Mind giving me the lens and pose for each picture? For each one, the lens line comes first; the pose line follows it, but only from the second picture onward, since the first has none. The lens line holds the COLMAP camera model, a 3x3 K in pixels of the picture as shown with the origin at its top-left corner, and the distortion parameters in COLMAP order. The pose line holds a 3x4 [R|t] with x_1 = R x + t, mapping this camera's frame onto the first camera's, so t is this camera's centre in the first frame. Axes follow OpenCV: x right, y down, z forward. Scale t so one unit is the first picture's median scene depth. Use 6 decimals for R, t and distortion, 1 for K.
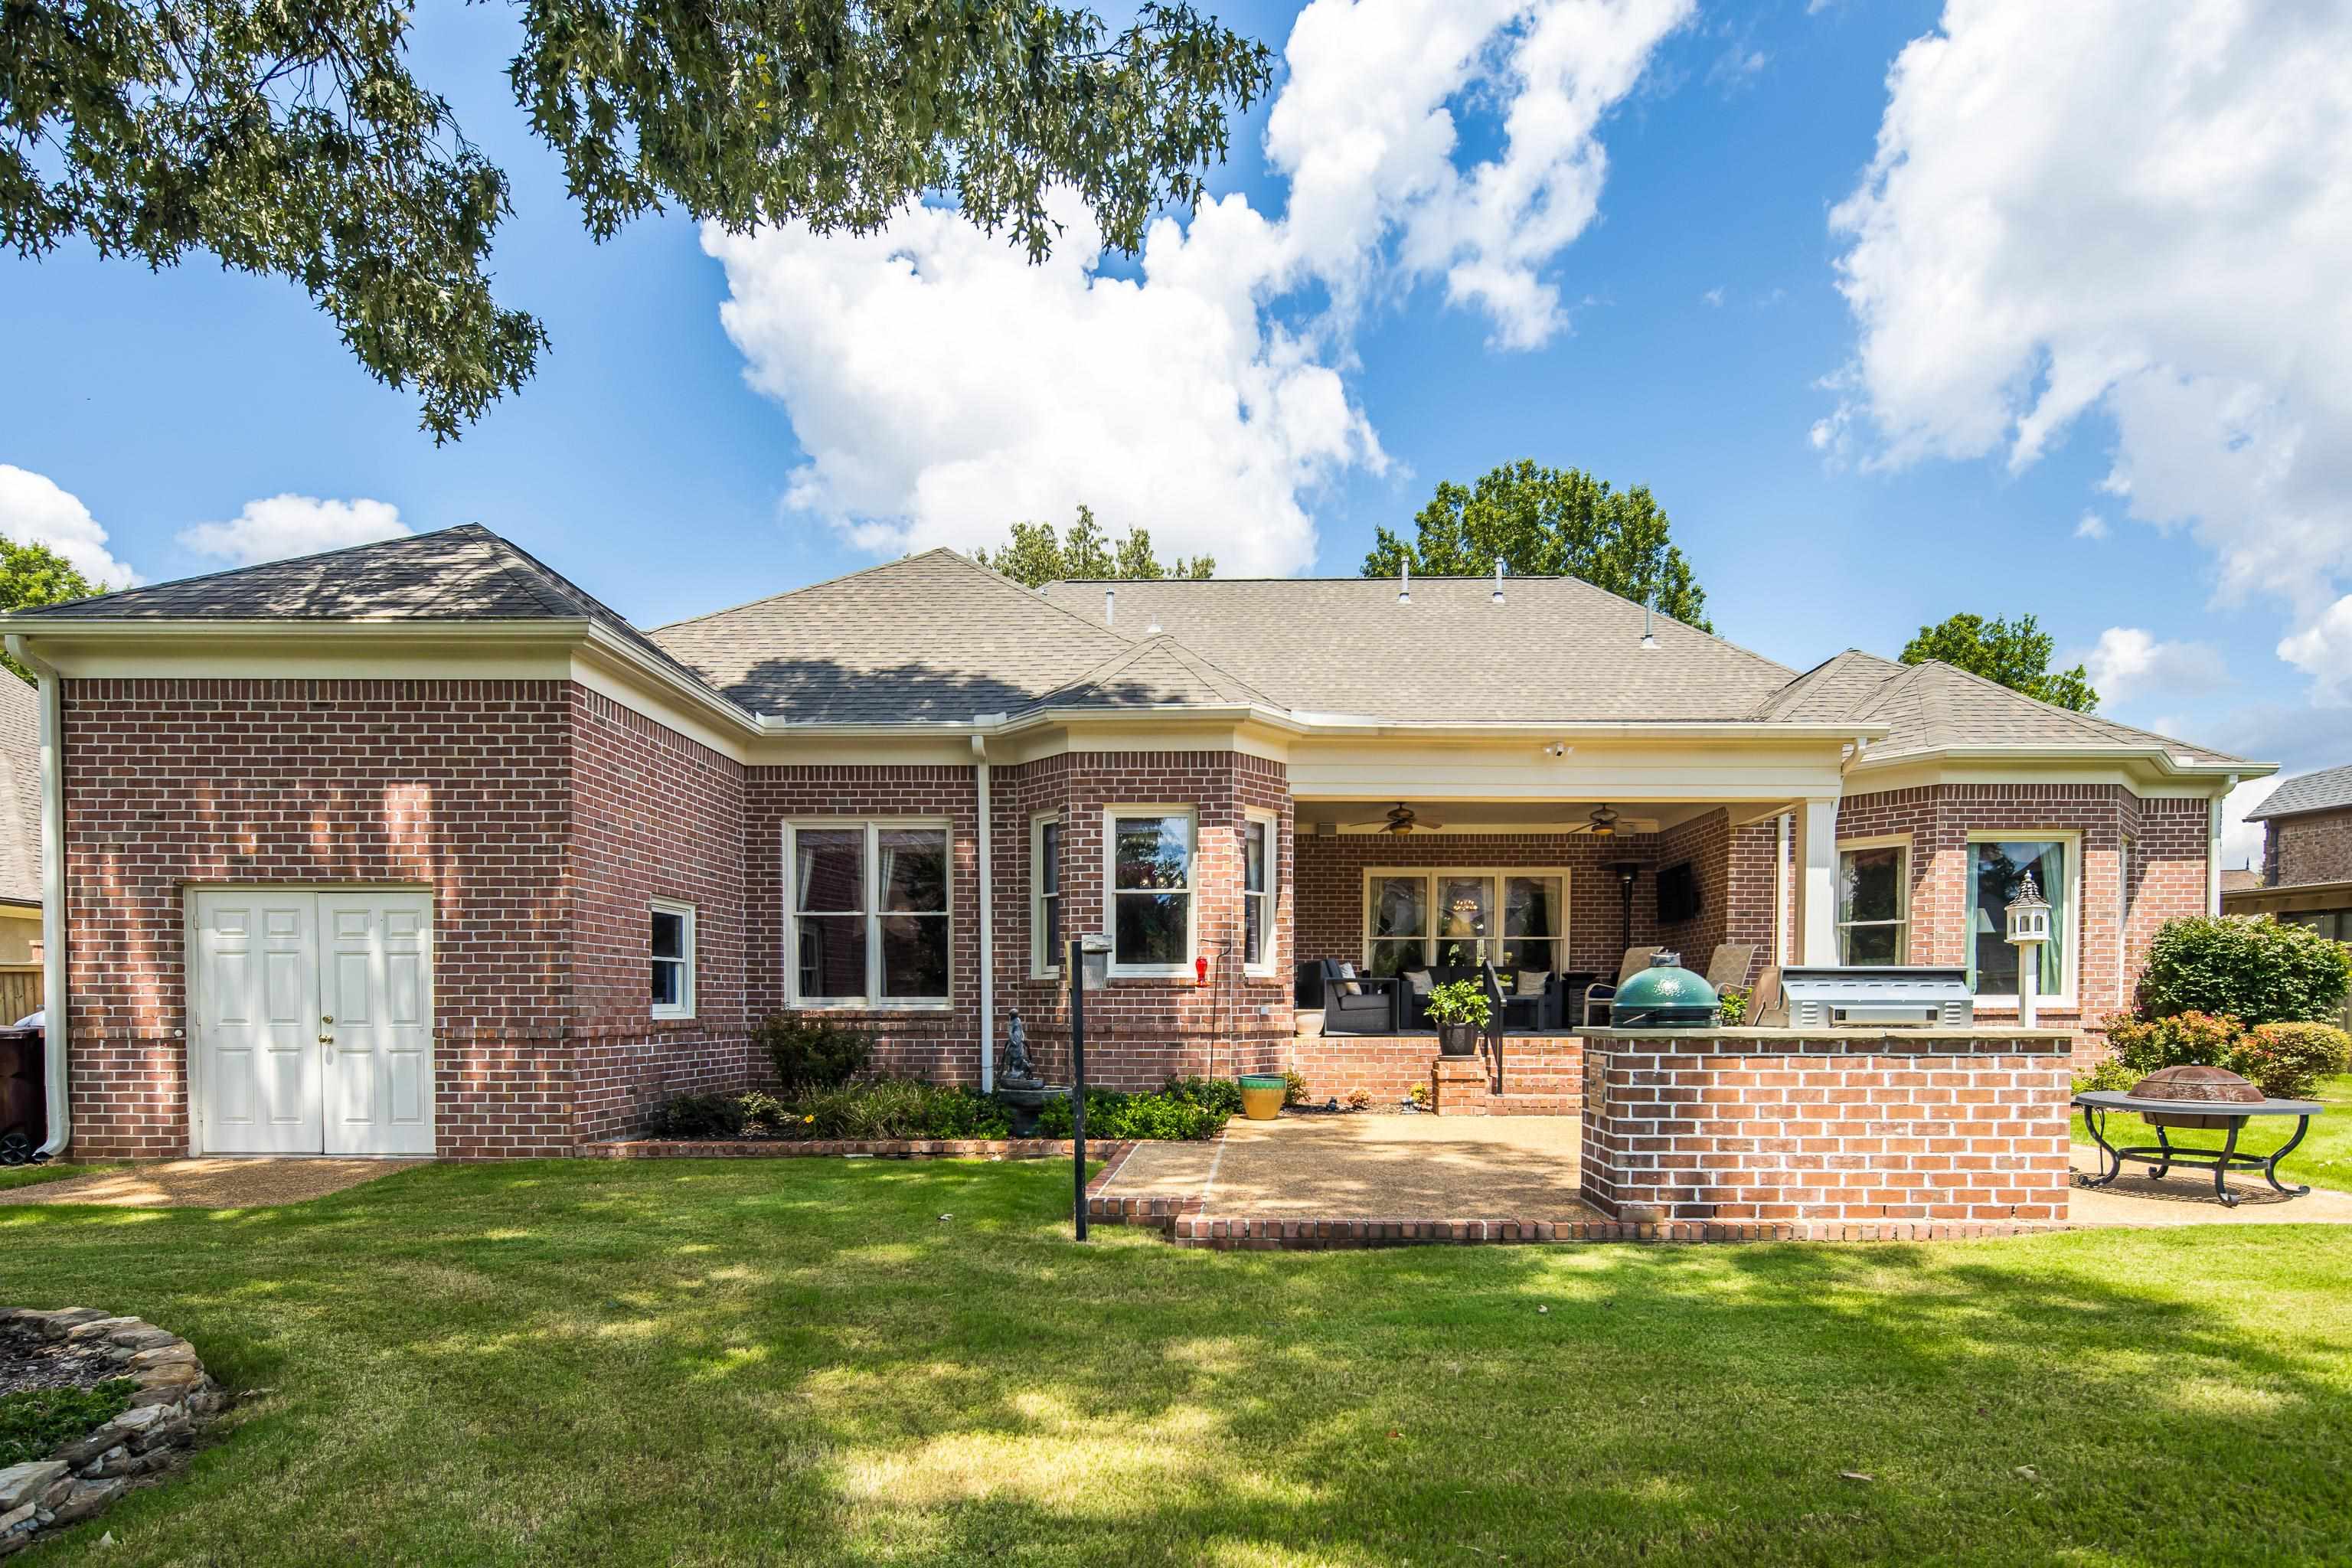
lens RADIAL K [[1149.2, 0, 1178.9], [0, 1149.2, 1027.0], [0, 0, 1]] dist [0.004199, -0.001615]
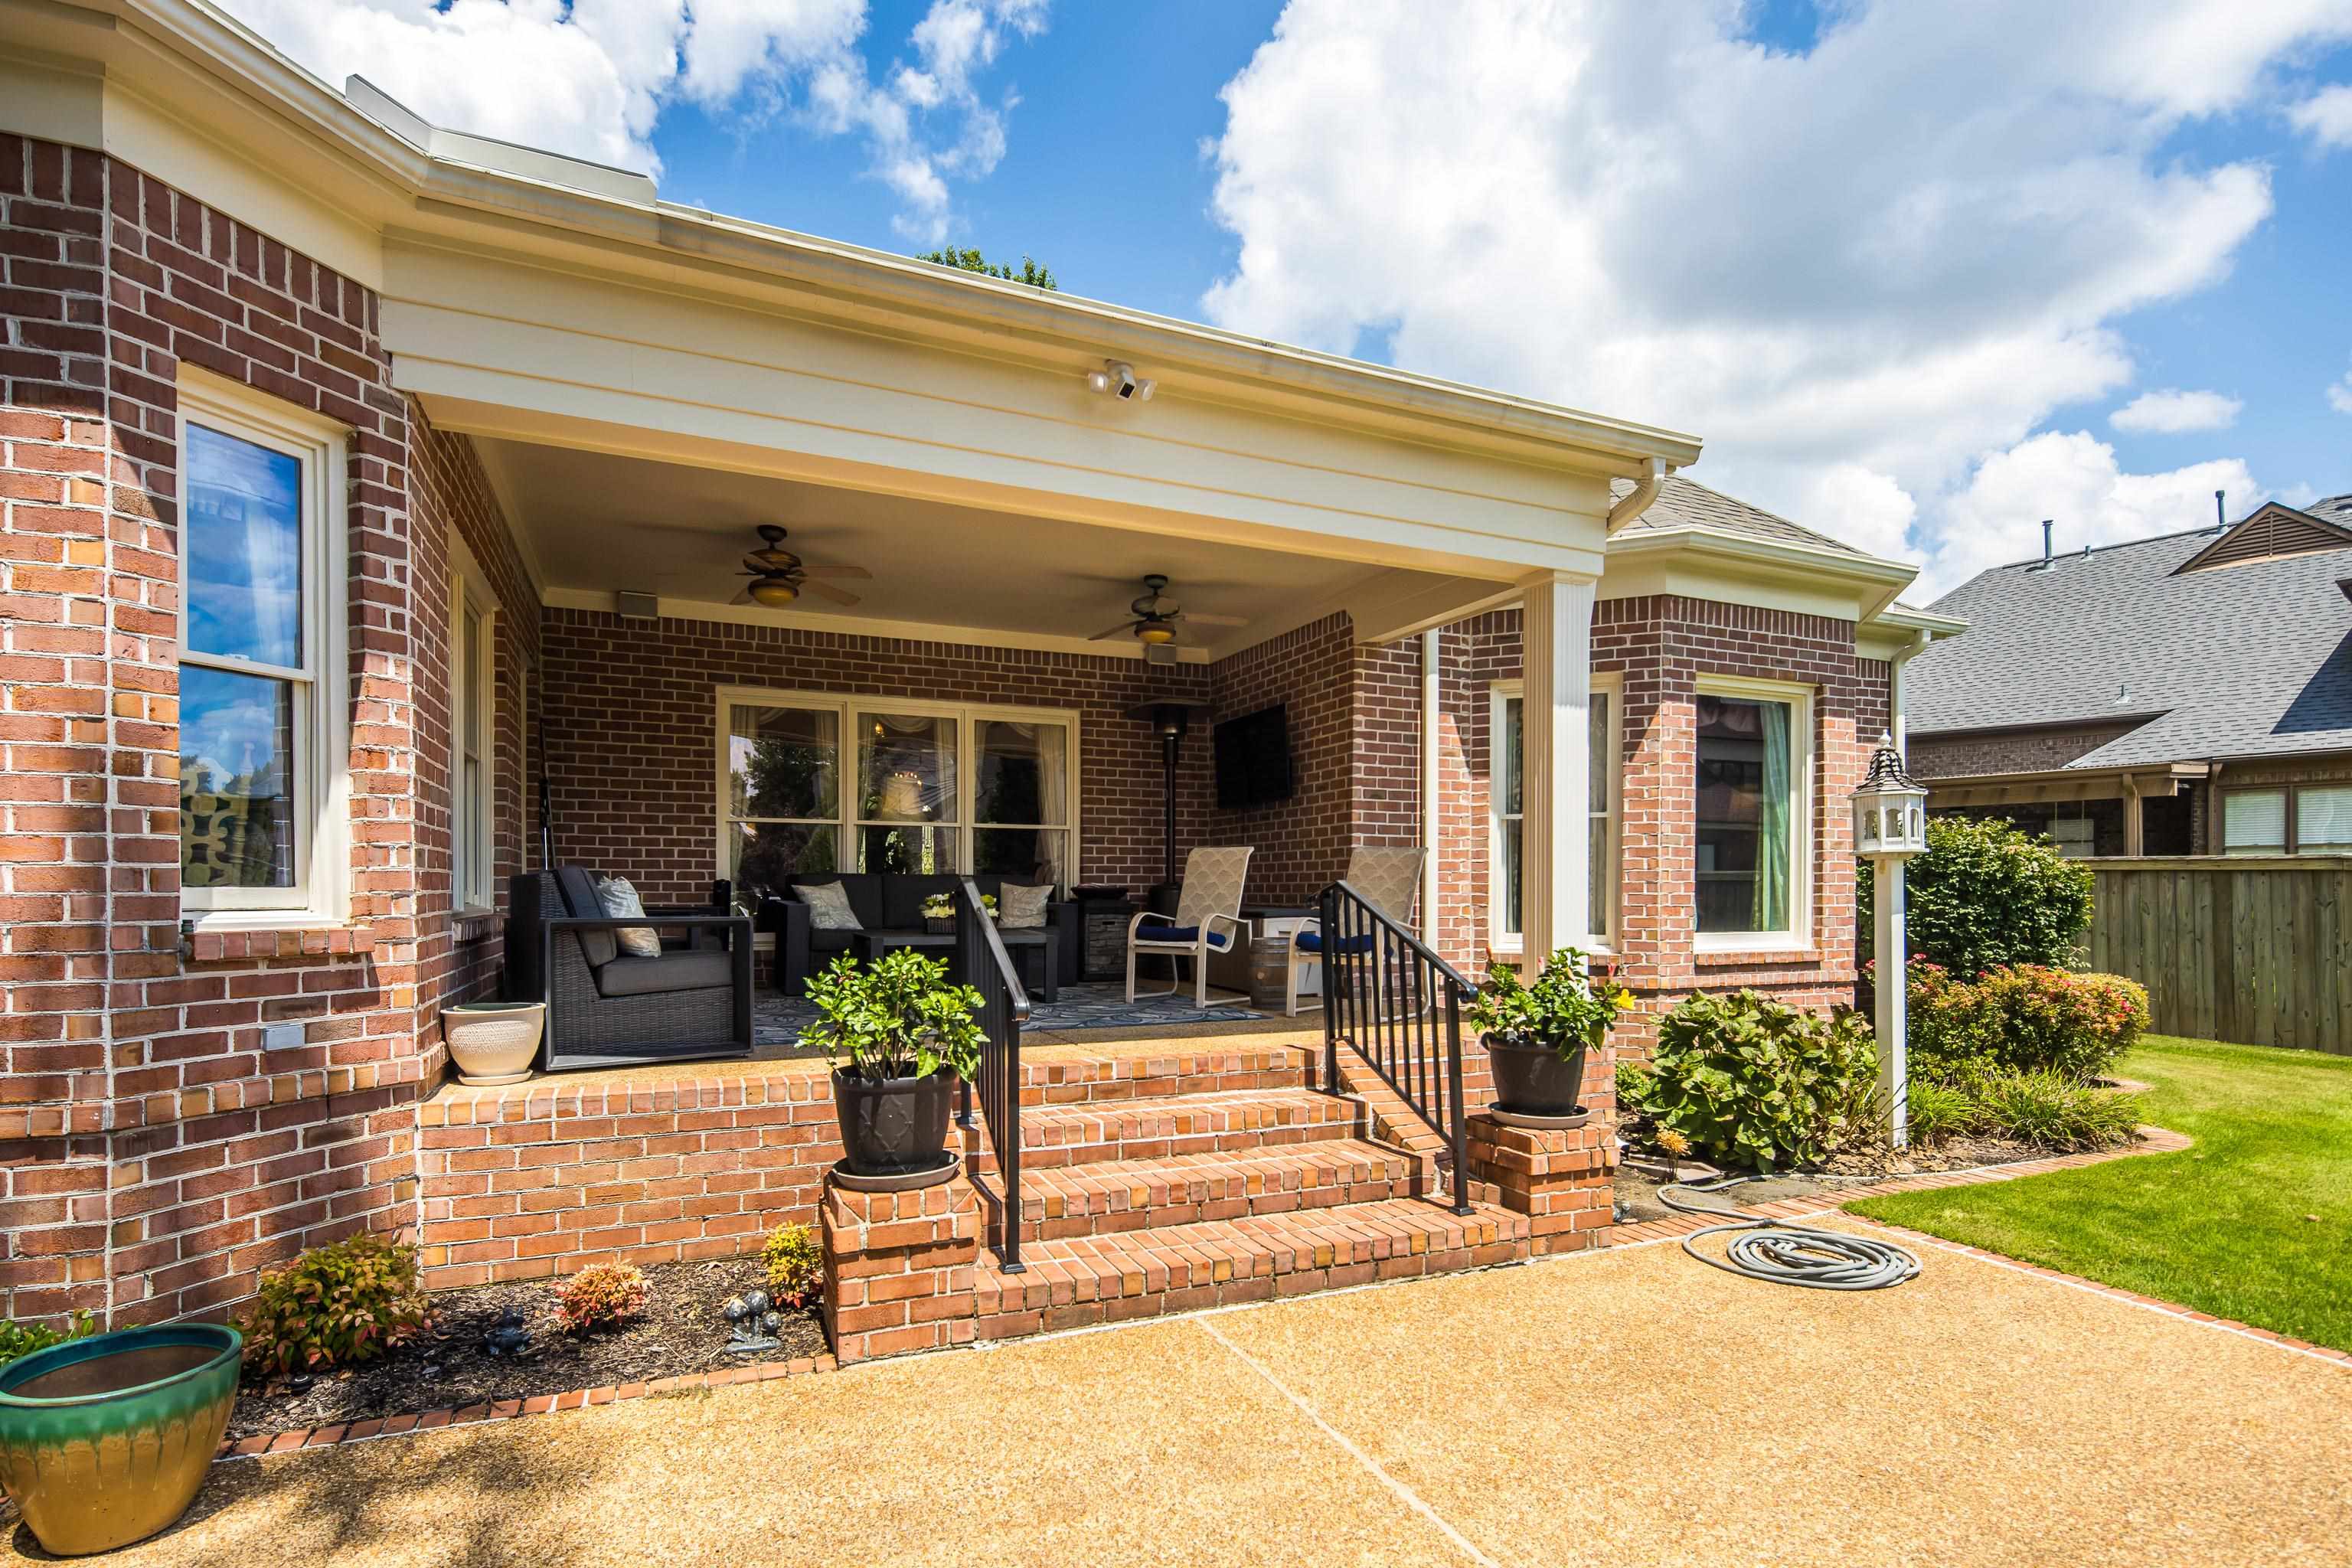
lens RADIAL K [[1149.2, 0, 1139.6], [0, 1149.2, 904.6], [0, 0, 1]] dist [0.004199, -0.001615]
pose [[0.902173, -0.005904, 0.431334, 0.138931], [0.008638, 0.999953, -0.004381, -0.043982], [-0.431288, 0.007678, 0.902182, 0.567648]]
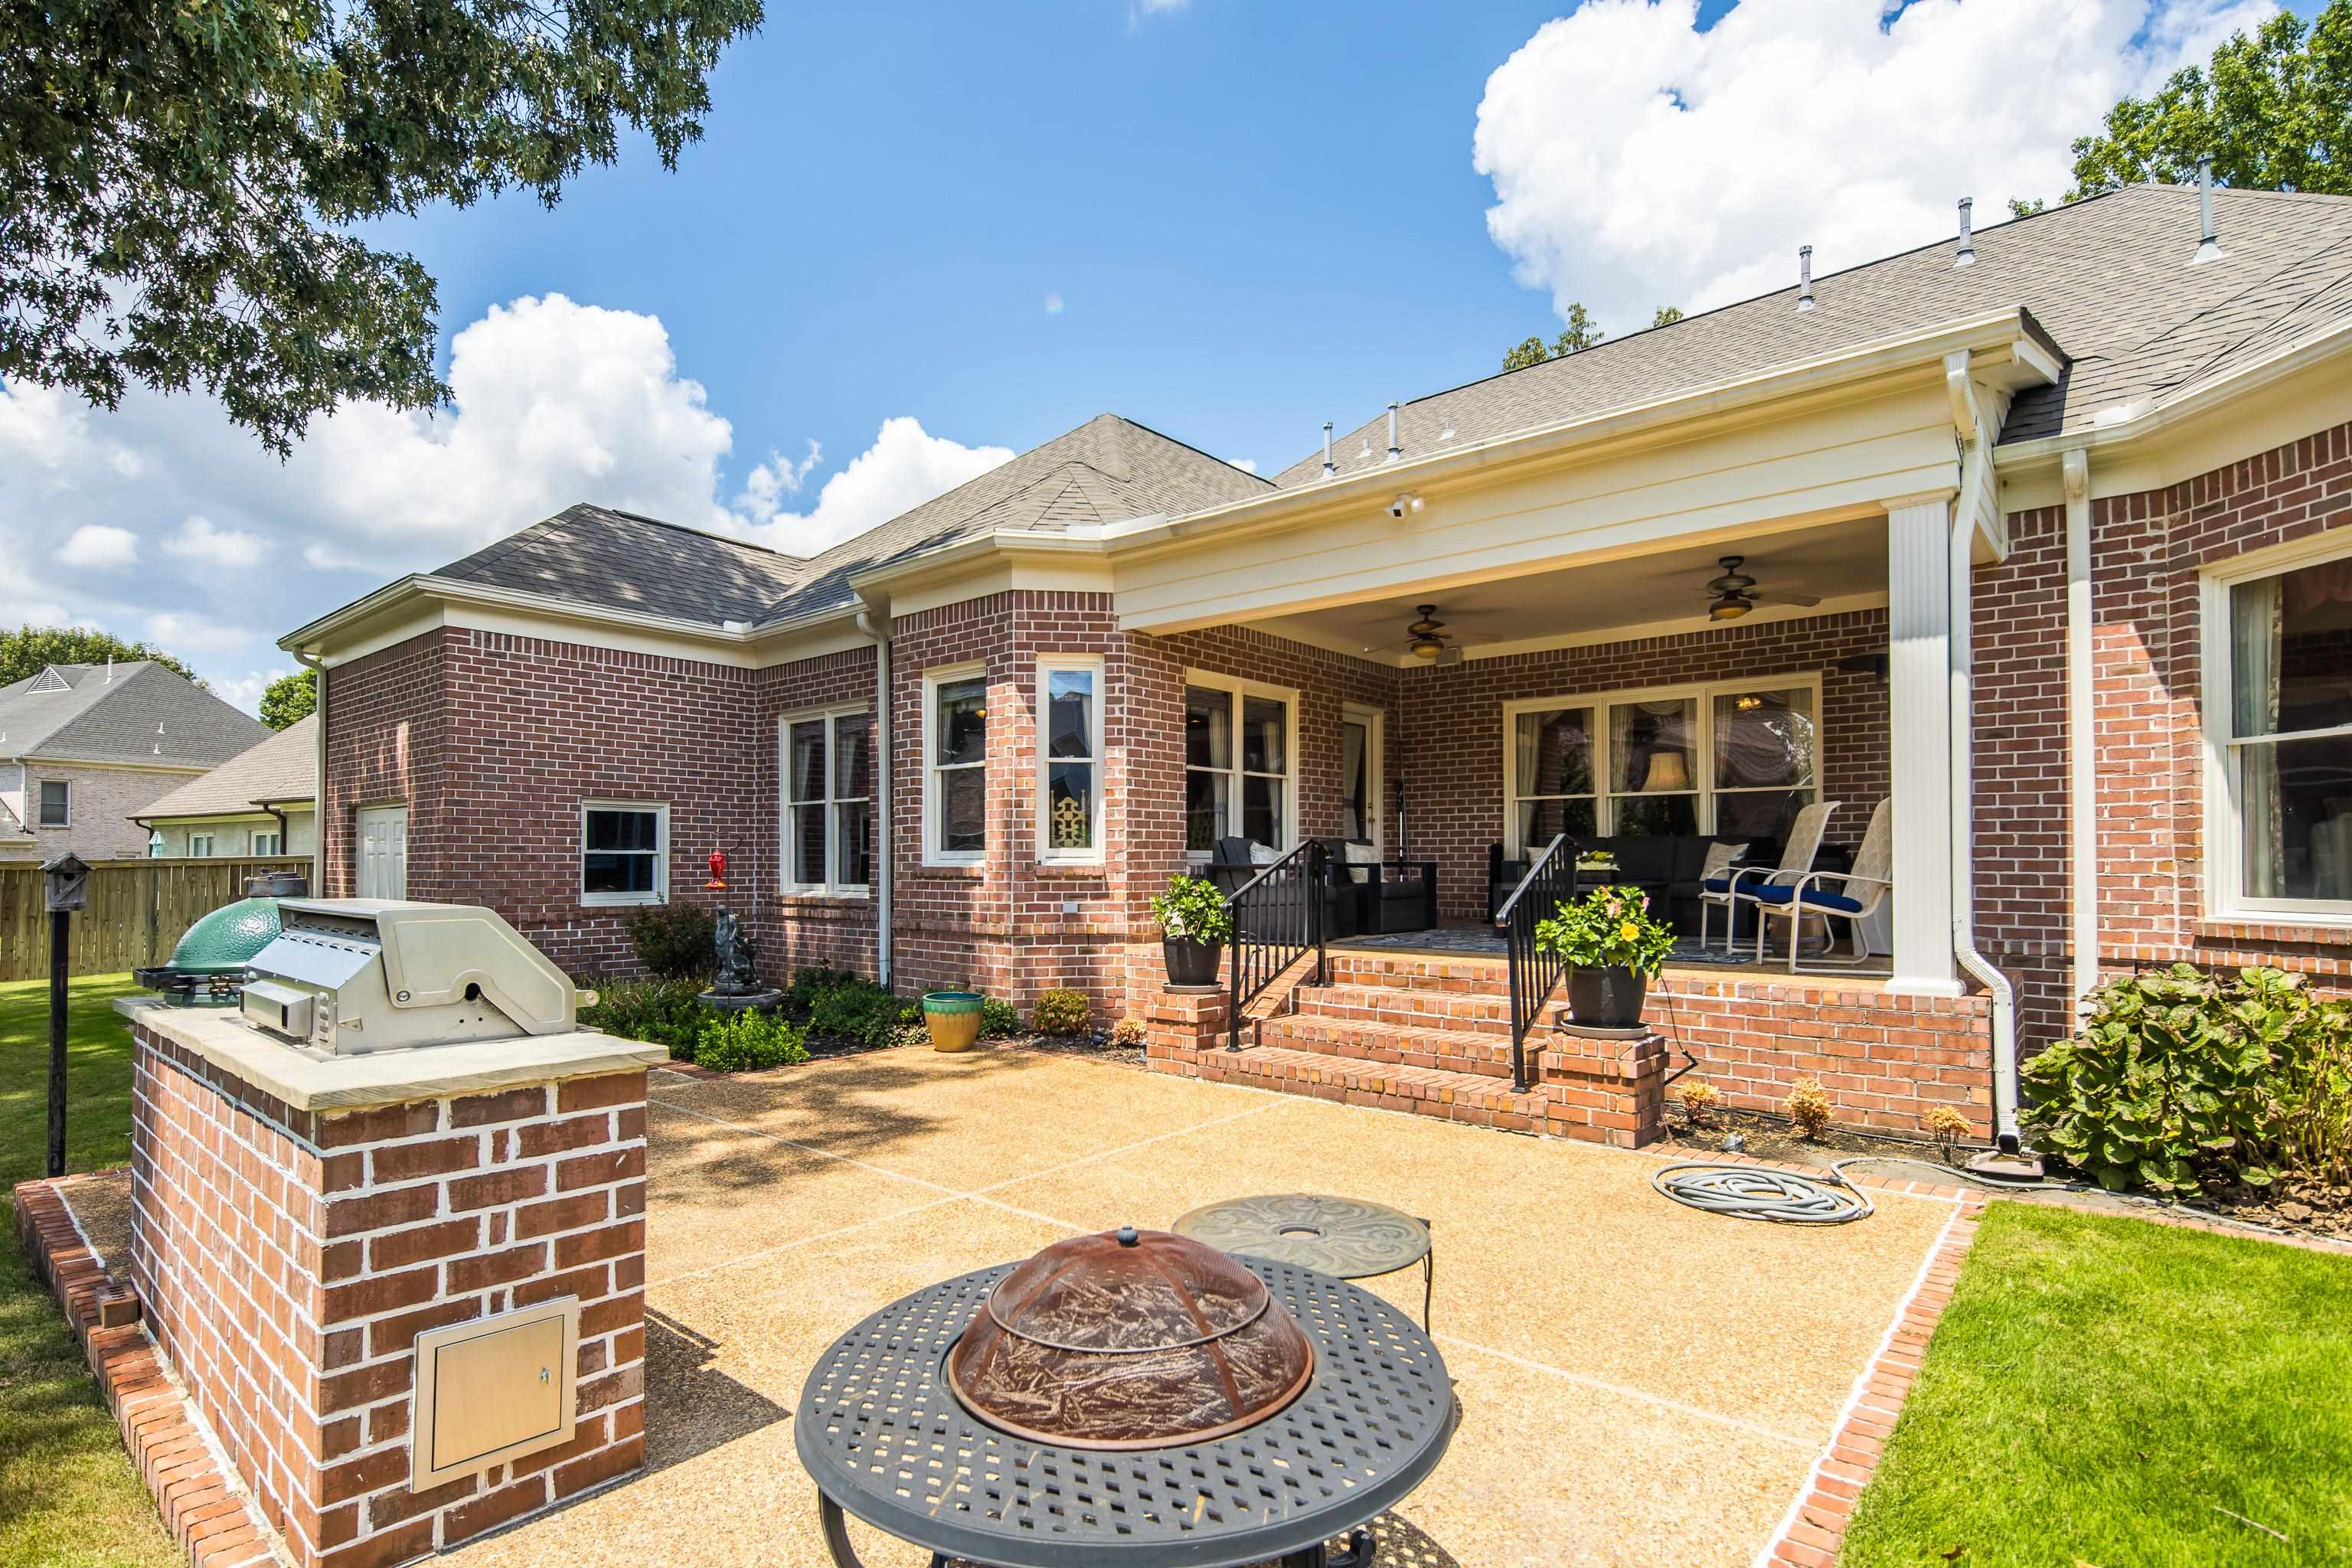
lens RADIAL K [[1149.2, 0, 1163.1], [0, 1149.2, 852.1], [0, 0, 1]] dist [0.004199, -0.001615]
pose [[0.778382, -0.008997, -0.627726, 0.575132], [-0.009168, 0.999628, -0.025697, -0.030756], [0.627724, 0.025757, 0.778010, 0.394060]]
